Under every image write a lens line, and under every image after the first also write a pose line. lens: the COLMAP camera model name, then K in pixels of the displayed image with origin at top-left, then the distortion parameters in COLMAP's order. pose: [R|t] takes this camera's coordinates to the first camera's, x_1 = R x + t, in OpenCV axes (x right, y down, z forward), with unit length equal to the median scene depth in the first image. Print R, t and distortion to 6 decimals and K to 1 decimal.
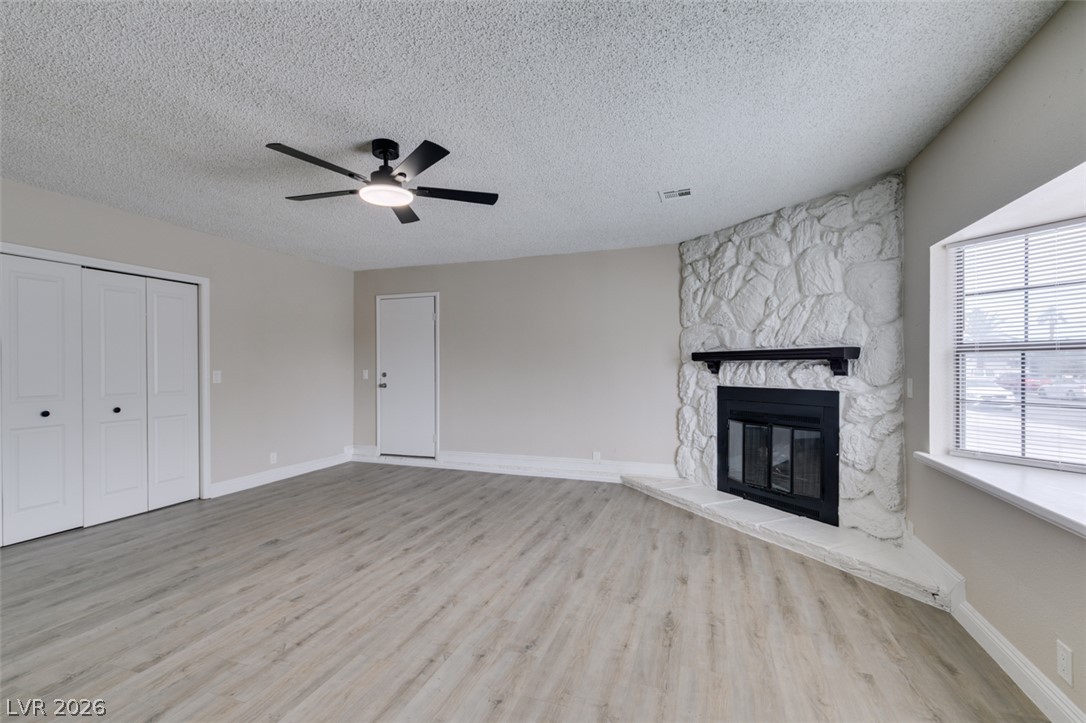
lens RADIAL K [[486.3, 0, 542.4], [0, 486.3, 366.0], [0, 0, 1]] dist [0.001683, -0.000435]
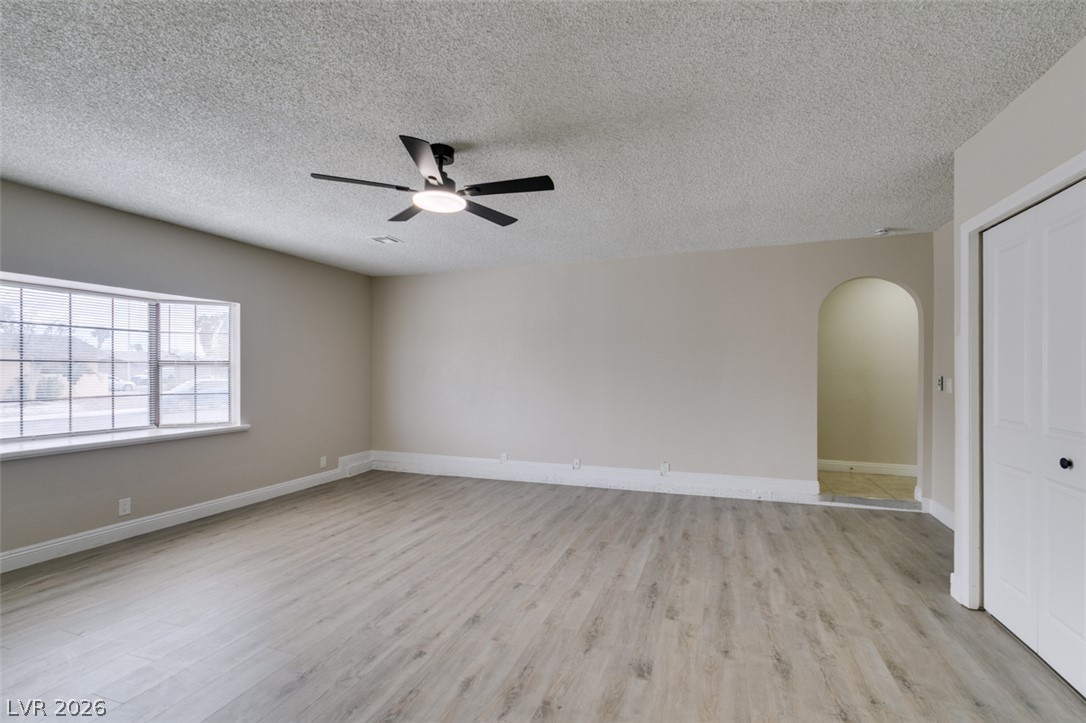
lens RADIAL K [[486.3, 0, 542.4], [0, 486.3, 366.0], [0, 0, 1]] dist [0.001683, -0.000435]
pose [[-0.999854, 0.000516, 0.017052, -0.392678], [0.000367, 0.999962, -0.008746, -0.008233], [-0.017056, -0.008738, -0.999816, 1.427425]]
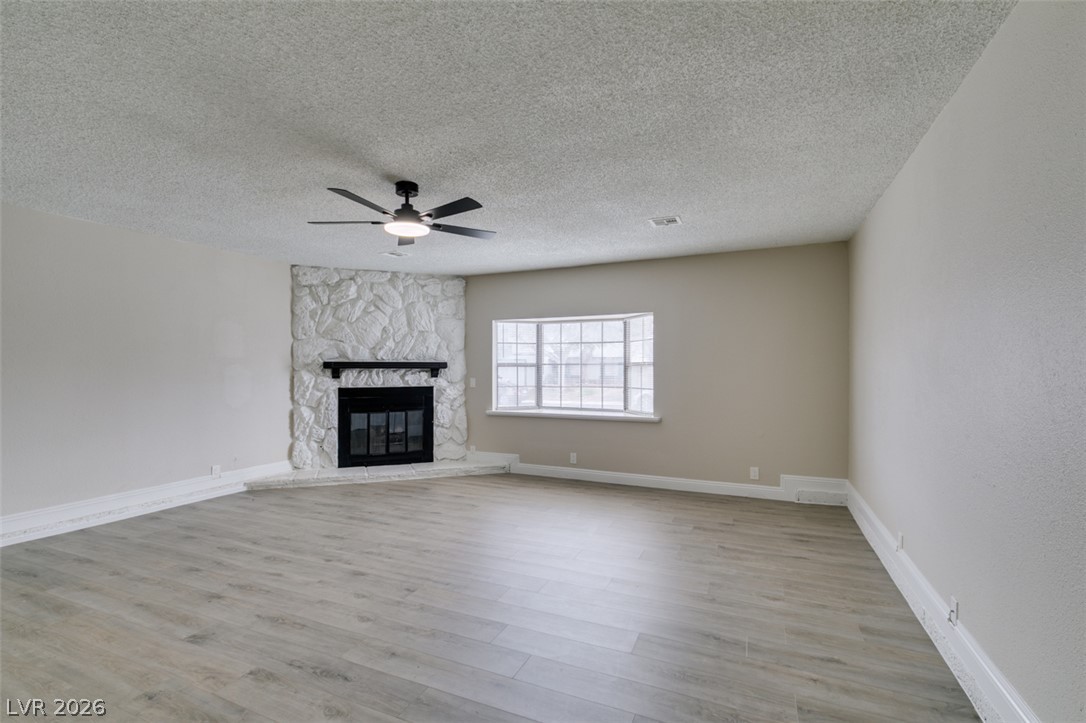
lens RADIAL K [[486.3, 0, 542.4], [0, 486.3, 366.0], [0, 0, 1]] dist [0.001683, -0.000435]
pose [[0.080293, 0.008399, 0.996736, -1.056521], [-0.000255, 0.999965, -0.008405, -0.007519], [-0.996771, 0.000420, 0.080292, 0.420109]]
